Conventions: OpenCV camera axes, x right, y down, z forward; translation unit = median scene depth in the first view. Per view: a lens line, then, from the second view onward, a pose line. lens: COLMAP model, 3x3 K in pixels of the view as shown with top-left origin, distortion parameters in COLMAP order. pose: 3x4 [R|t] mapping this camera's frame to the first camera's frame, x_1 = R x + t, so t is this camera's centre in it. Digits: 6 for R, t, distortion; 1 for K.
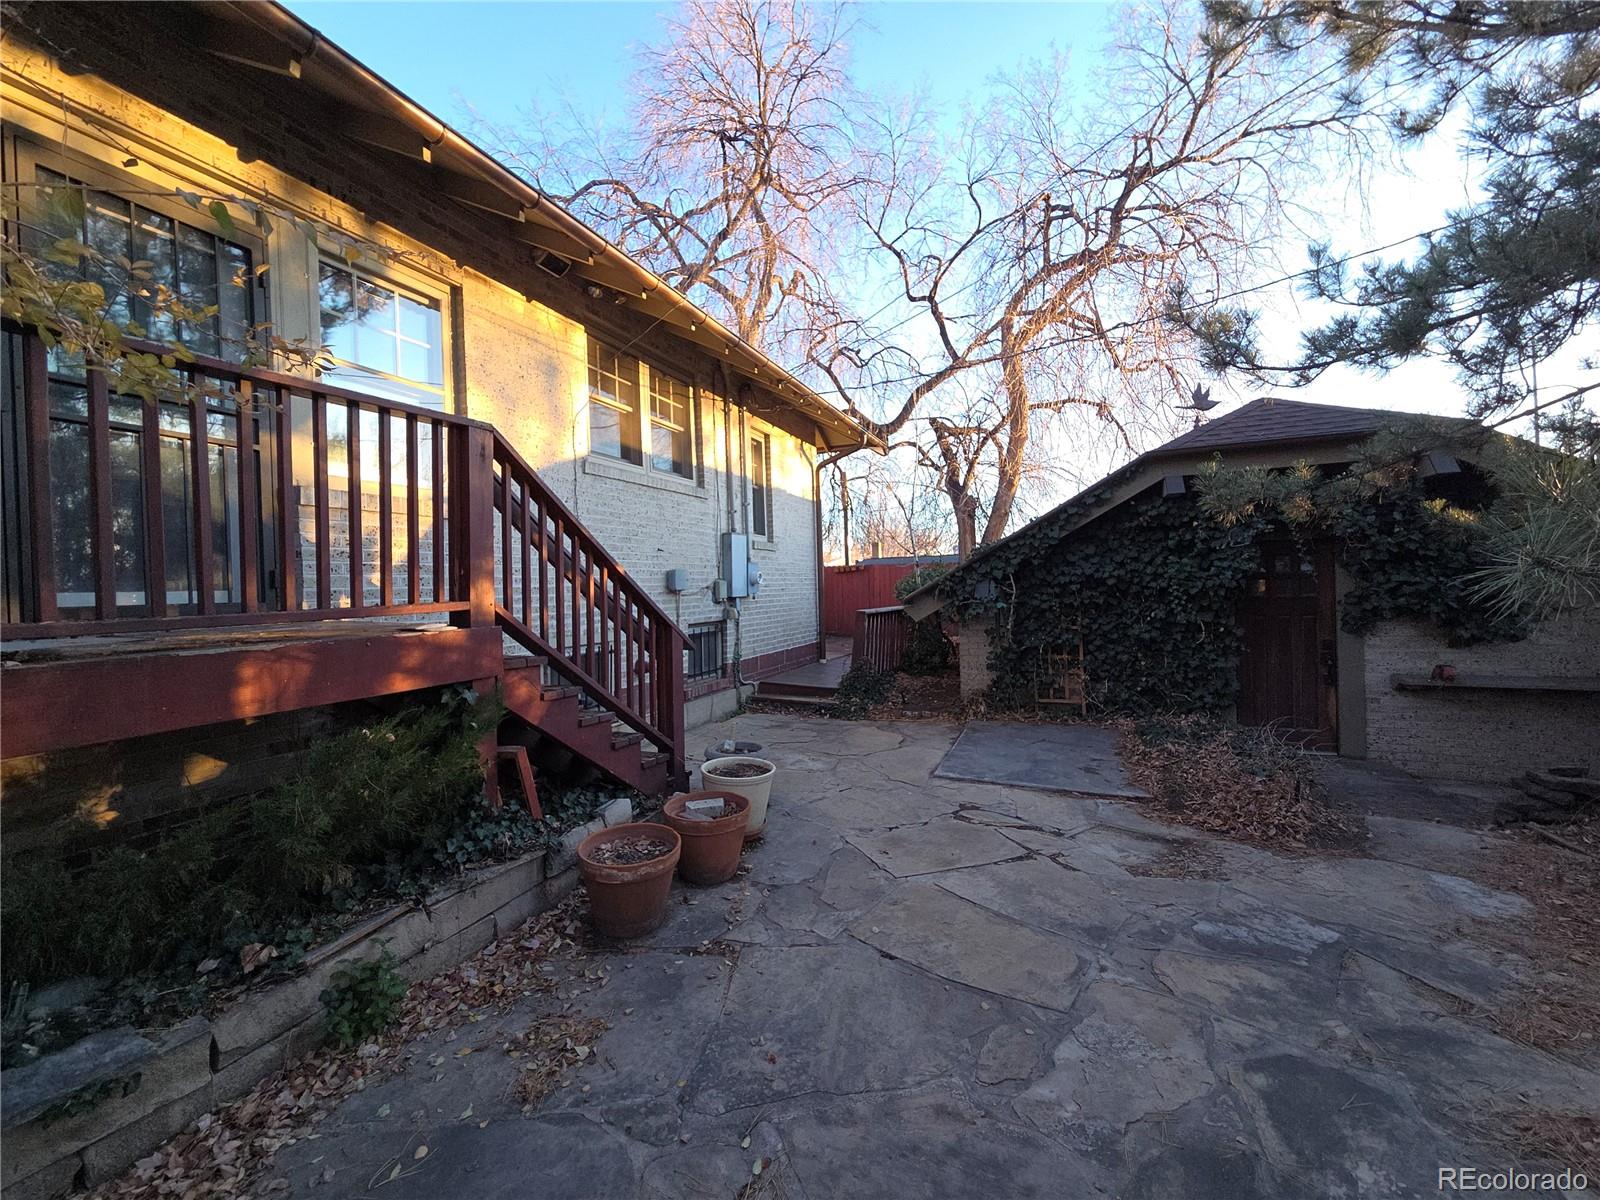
lens RADIAL K [[665.1, 0, 801.0], [0, 665.1, 592.7], [0, 0, 1]] dist [0.000287, -0.000002]
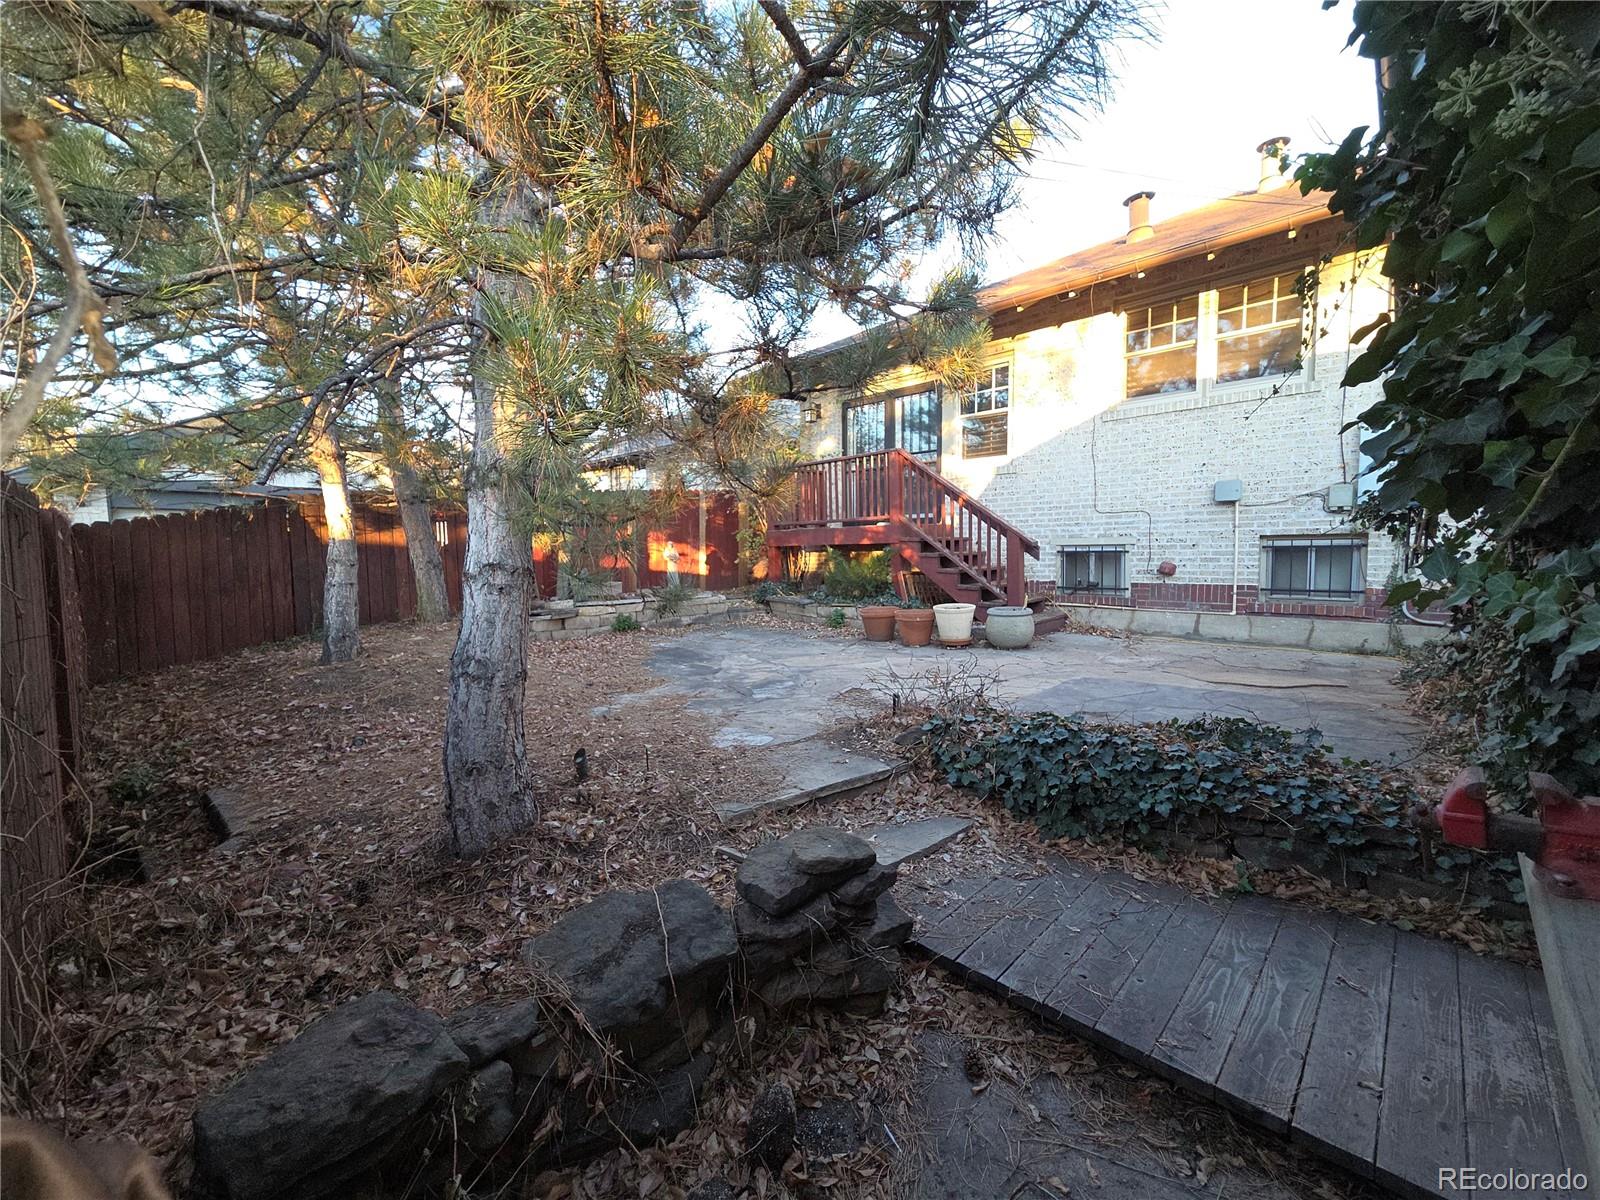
lens RADIAL K [[665.1, 0, 801.0], [0, 665.1, 592.7], [0, 0, 1]] dist [0.000287, -0.000002]
pose [[-0.368555, 0.091295, -0.925112, 2.112833], [0.022413, 0.995749, 0.089336, 0.068115], [0.929336, 0.012191, -0.369034, 1.565540]]
